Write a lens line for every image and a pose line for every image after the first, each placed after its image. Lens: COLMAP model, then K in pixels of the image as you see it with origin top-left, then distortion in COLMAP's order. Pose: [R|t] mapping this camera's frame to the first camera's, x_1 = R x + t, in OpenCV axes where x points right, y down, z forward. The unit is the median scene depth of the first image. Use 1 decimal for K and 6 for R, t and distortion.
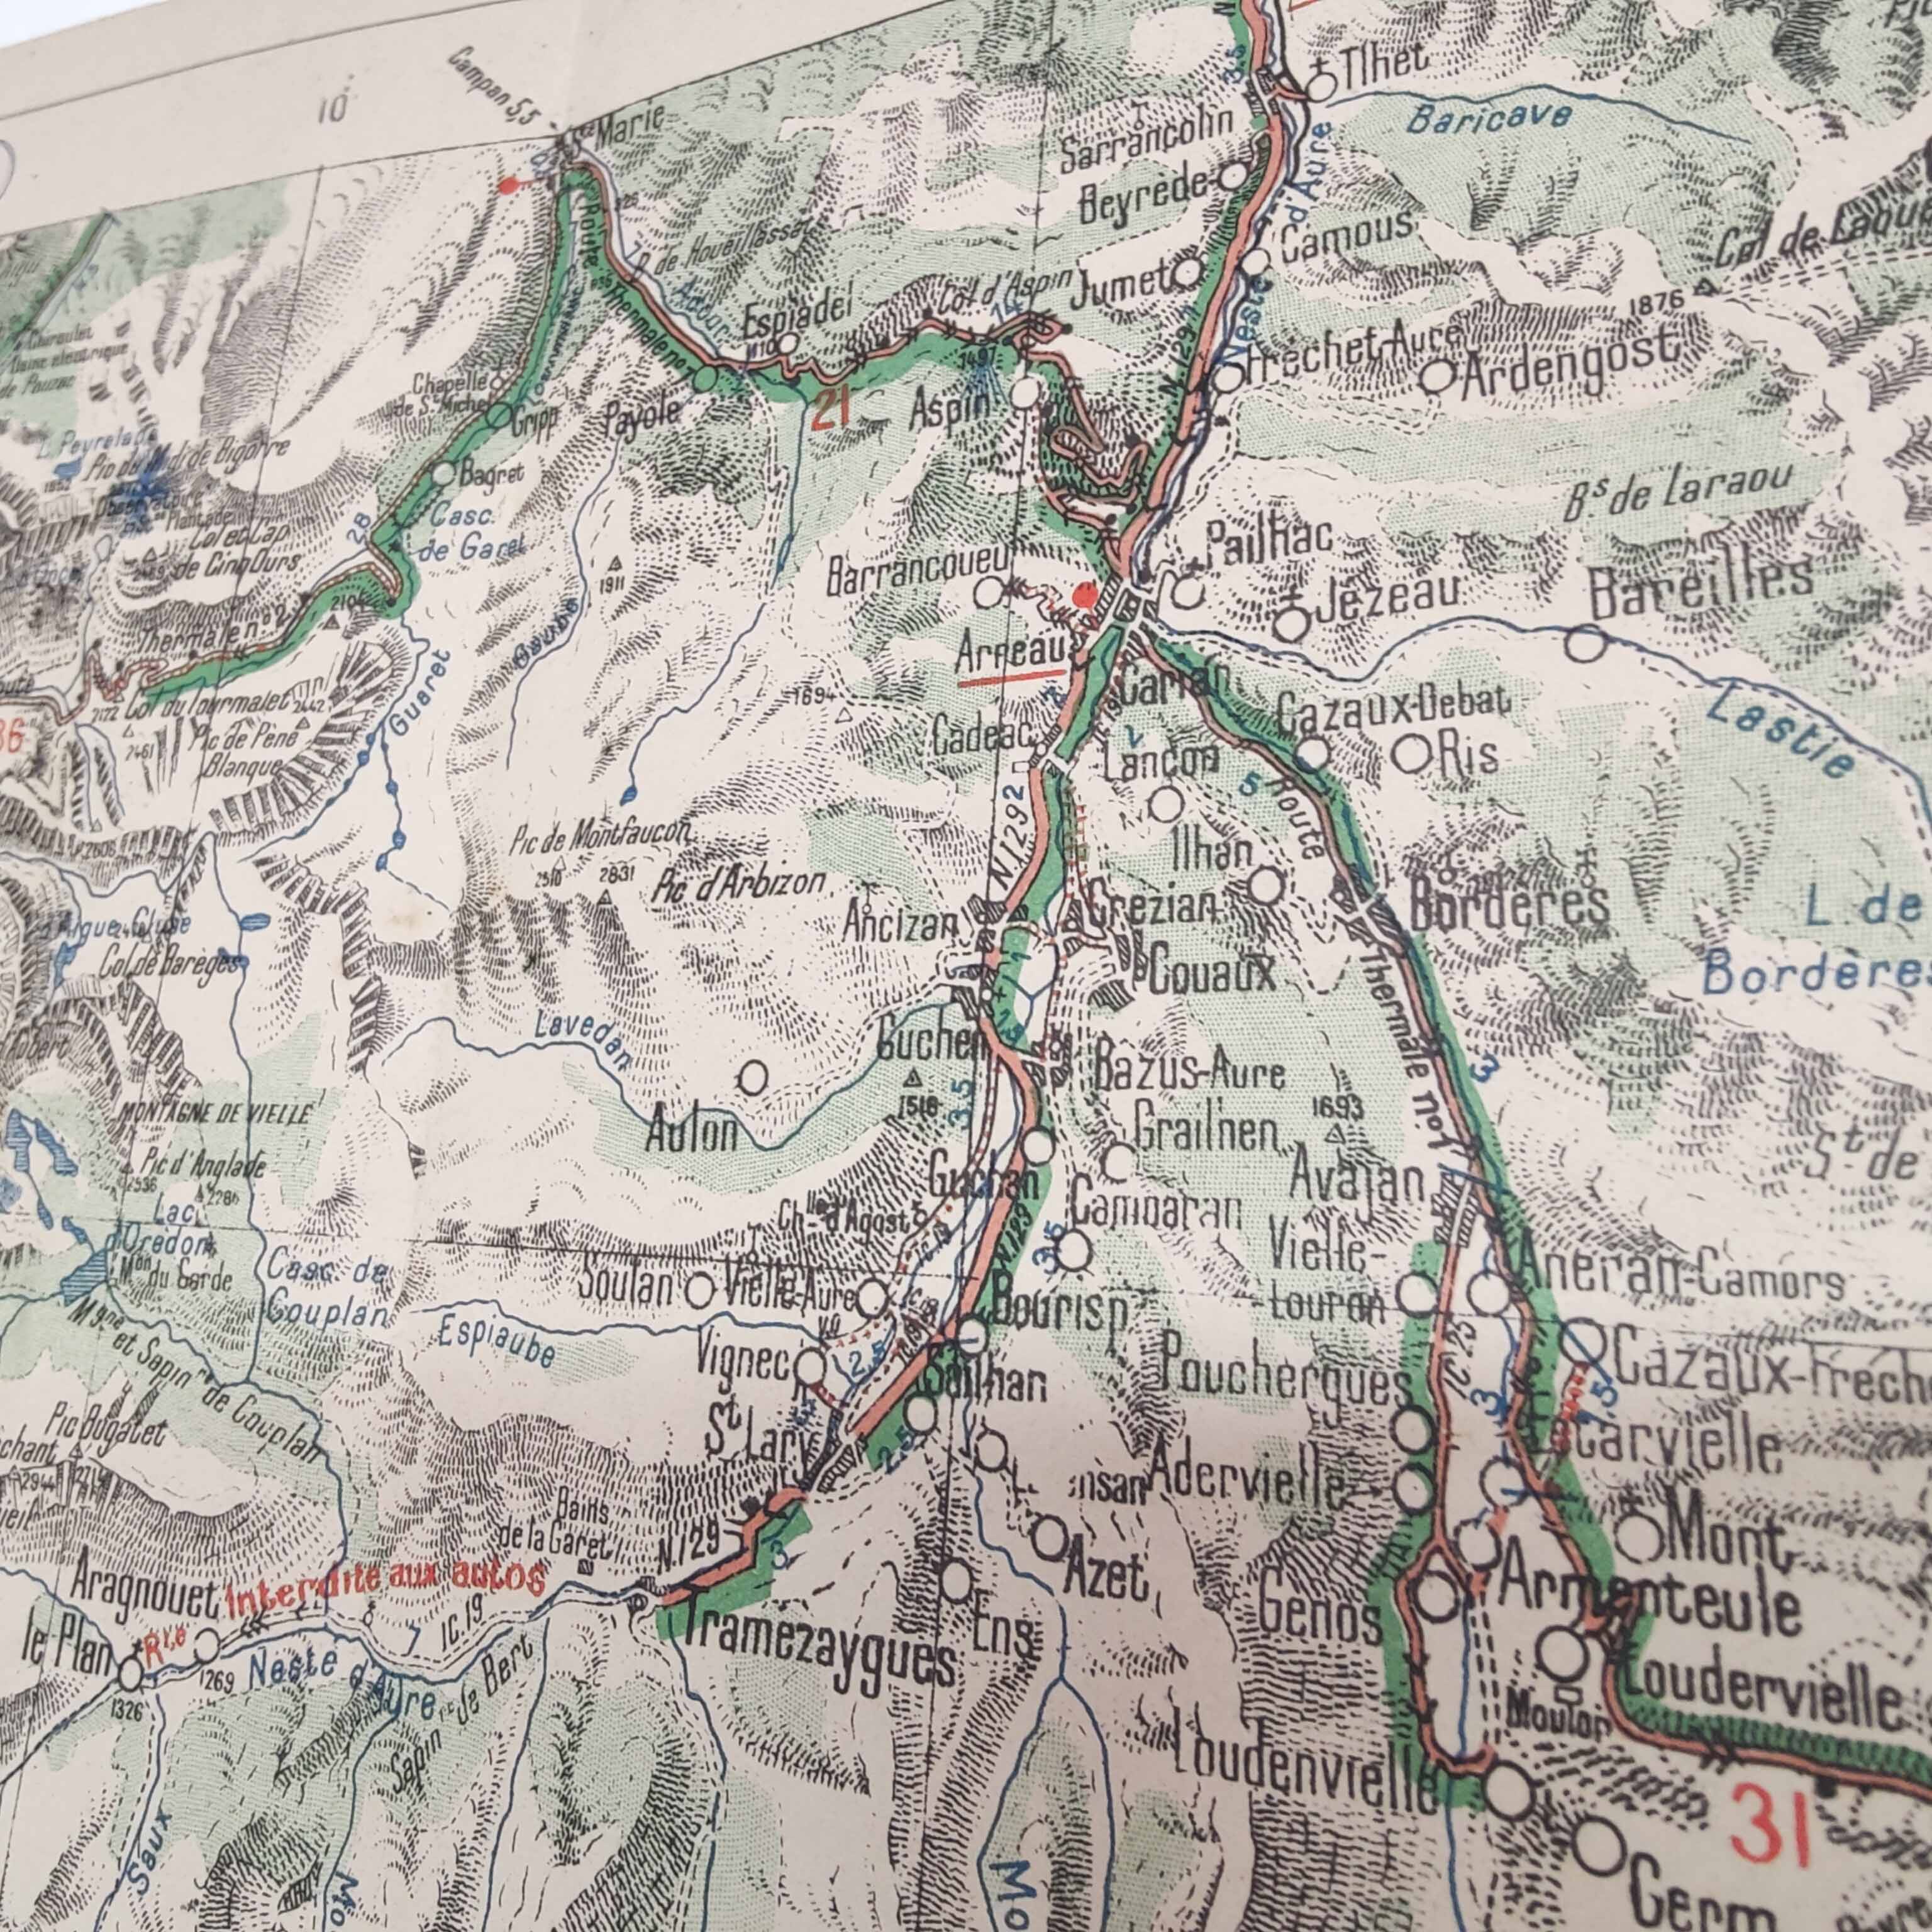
lens RADIAL K [[1827.9, 0, 966.9], [0, 1827.9, 768.6], [0, 0, 1]] dist [0.042651, -0.023369]
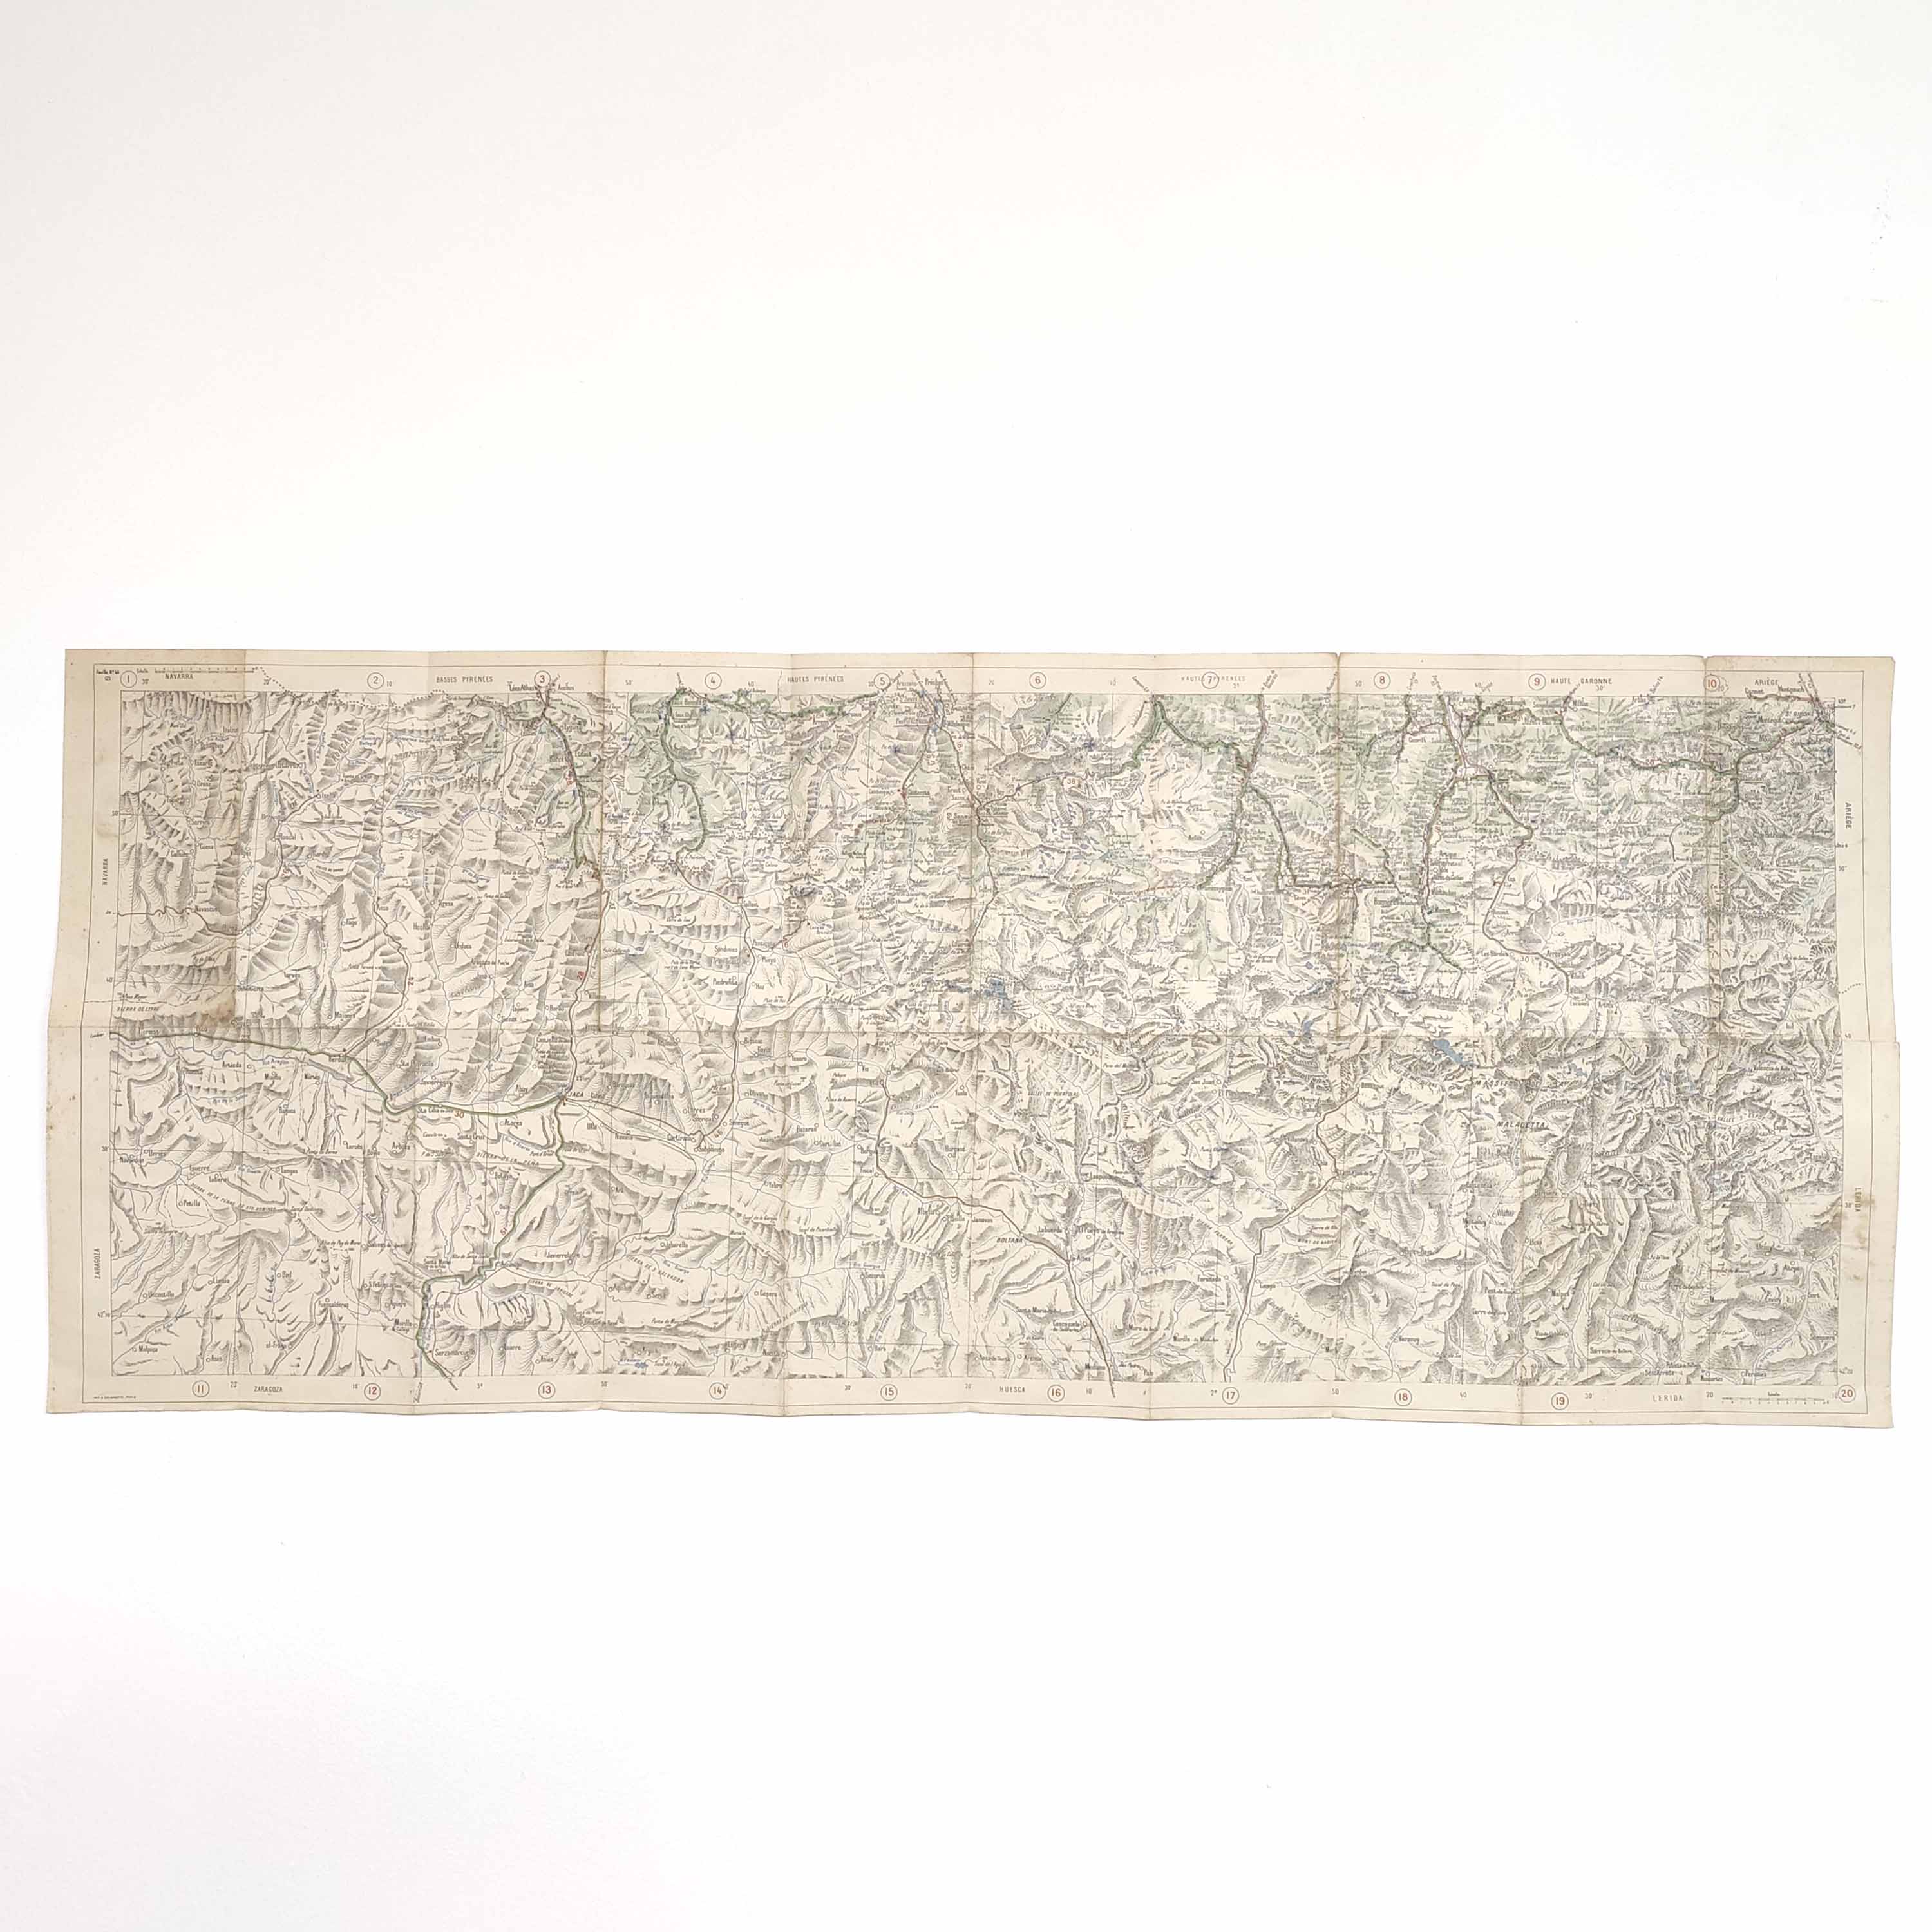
lens RADIAL K [[1878.1, 0, 943.4], [0, 1878.1, 897.8], [0, 0, 1]] dist [-0.008321, 0.104534]
pose [[0.916725, -0.026689, 0.398626, -4.748746], [-0.073633, 0.969387, 0.234238, -1.512316], [-0.392675, -0.244084, 0.886696, -6.439212]]
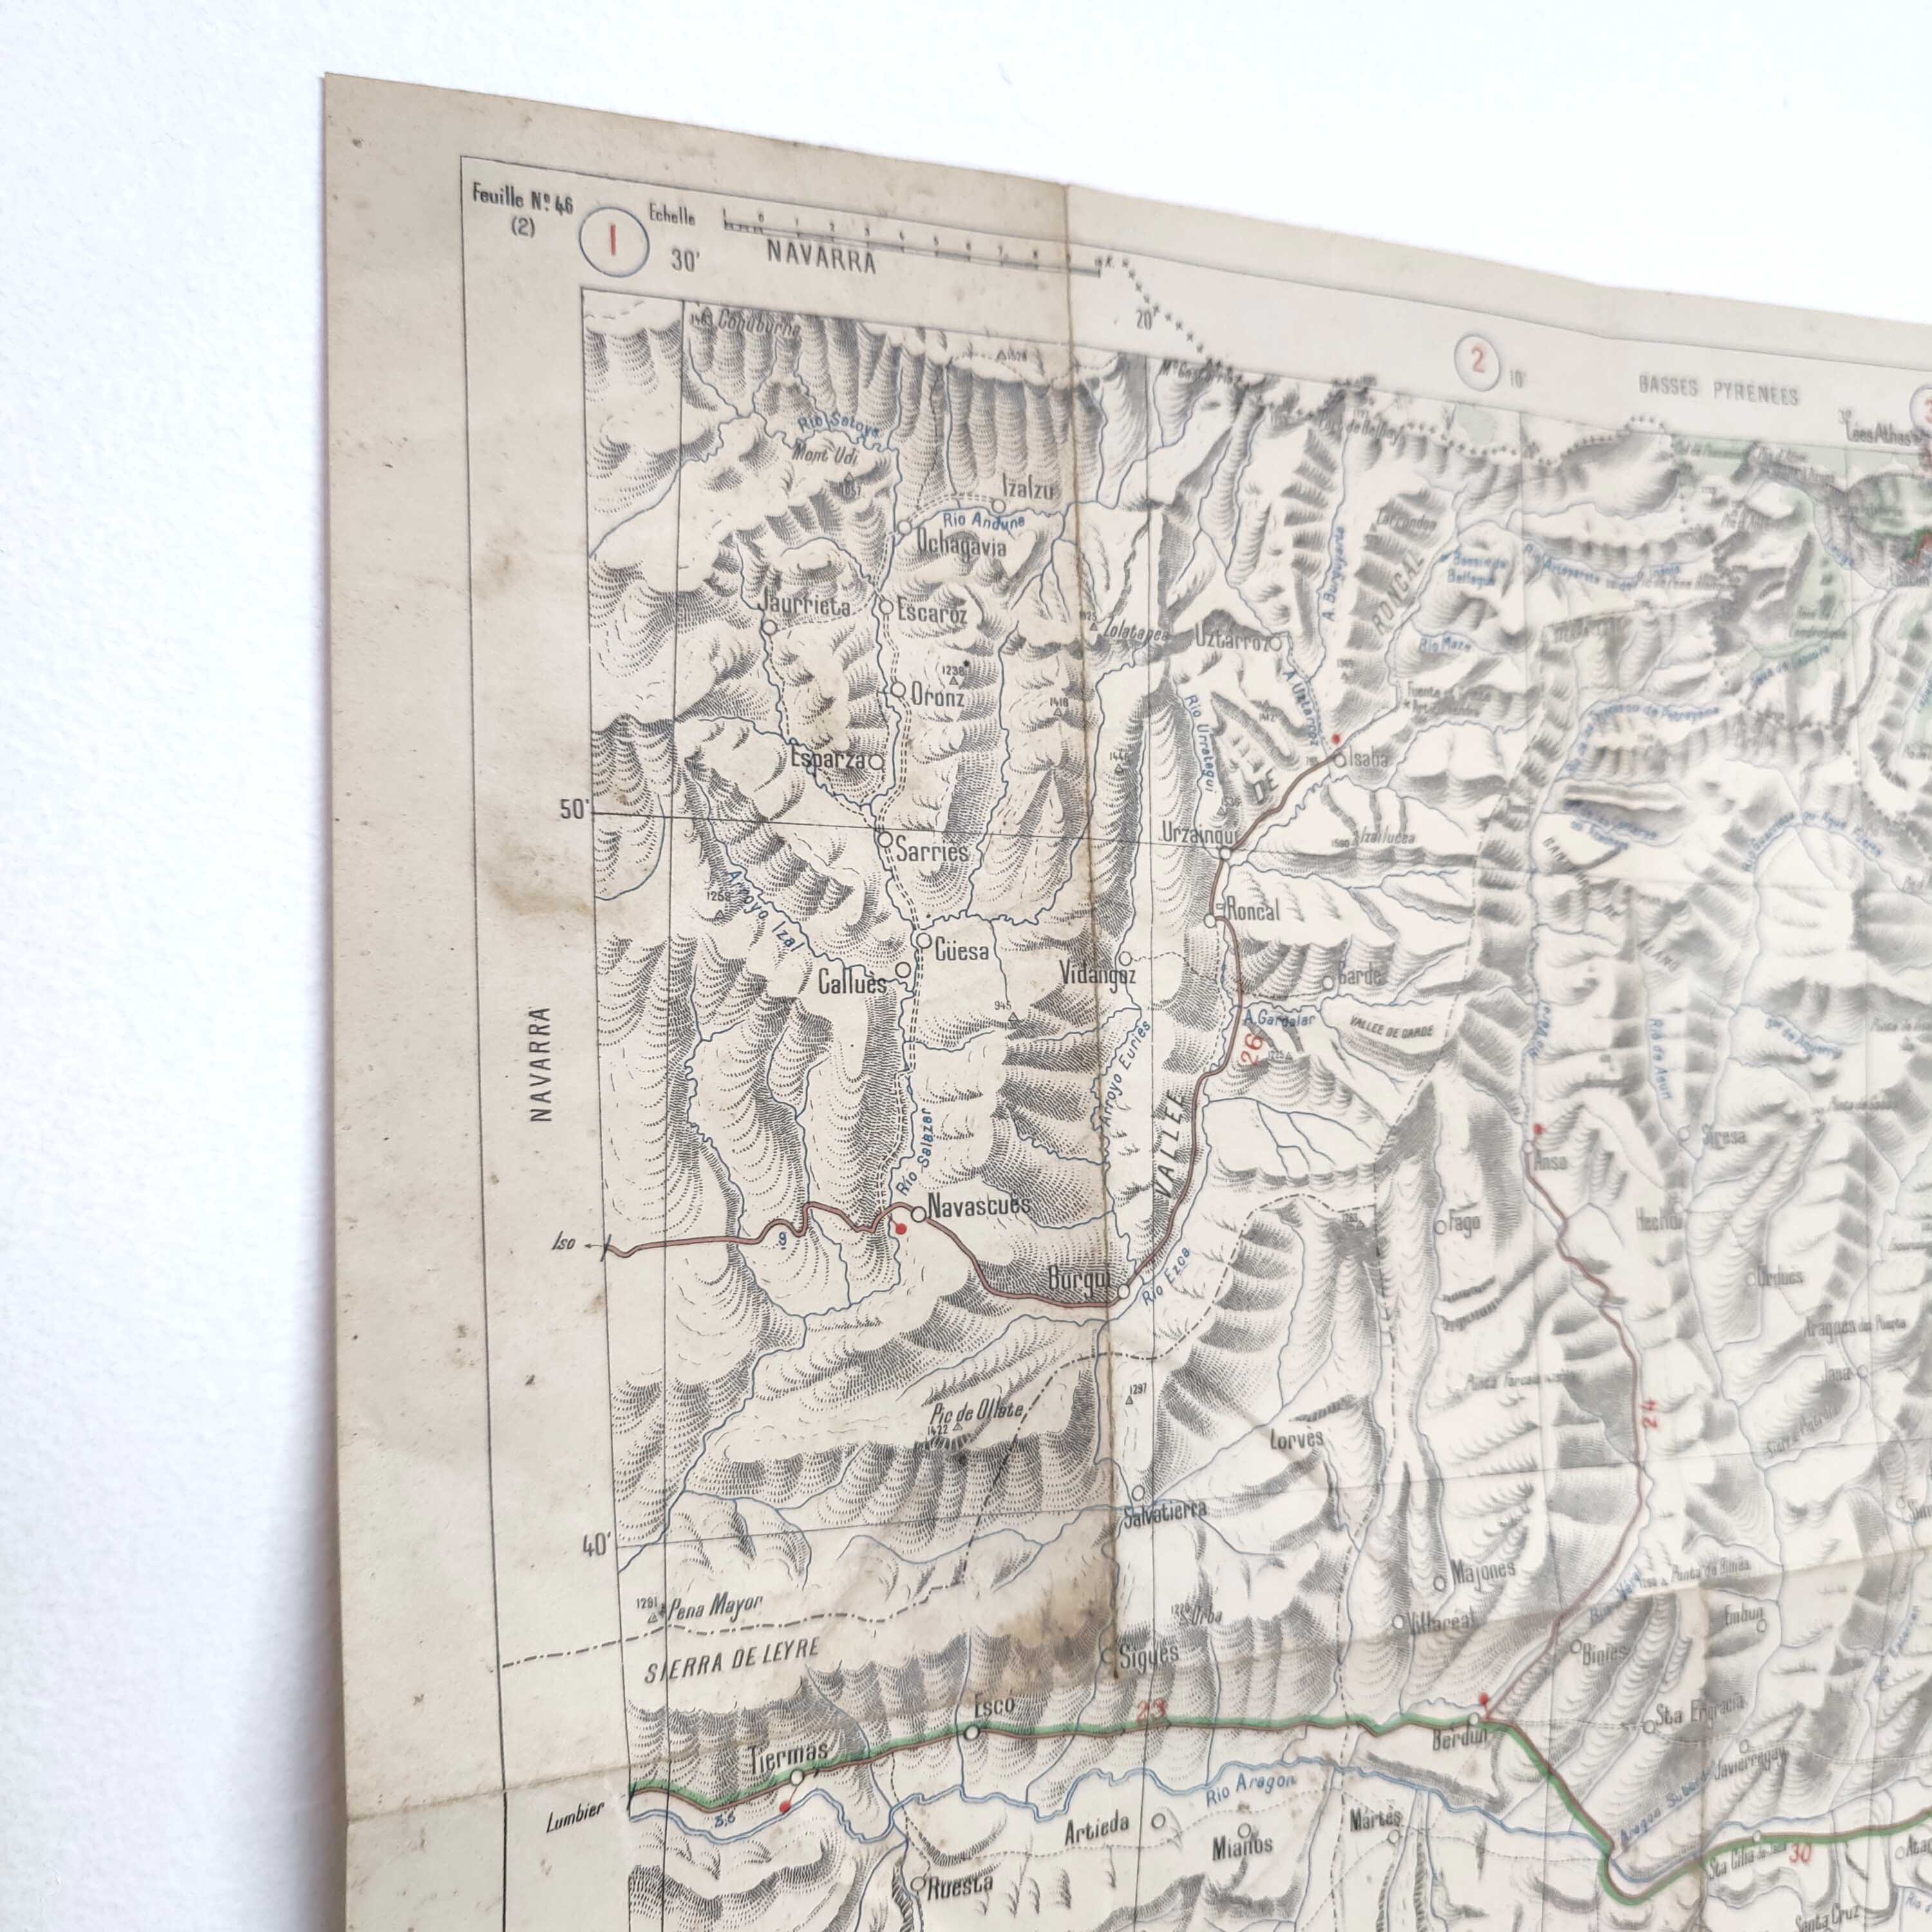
lens RADIAL K [[1819.1, 0, 956.3], [0, 1819.1, 976.4], [0, 0, 1]] dist [-0.027566, 0.040902]
pose [[0.705051, -0.033946, 0.708343, -5.888900], [-0.137023, 0.973510, 0.183039, 0.226213], [-0.695792, -0.226112, 0.681723, 1.384891]]
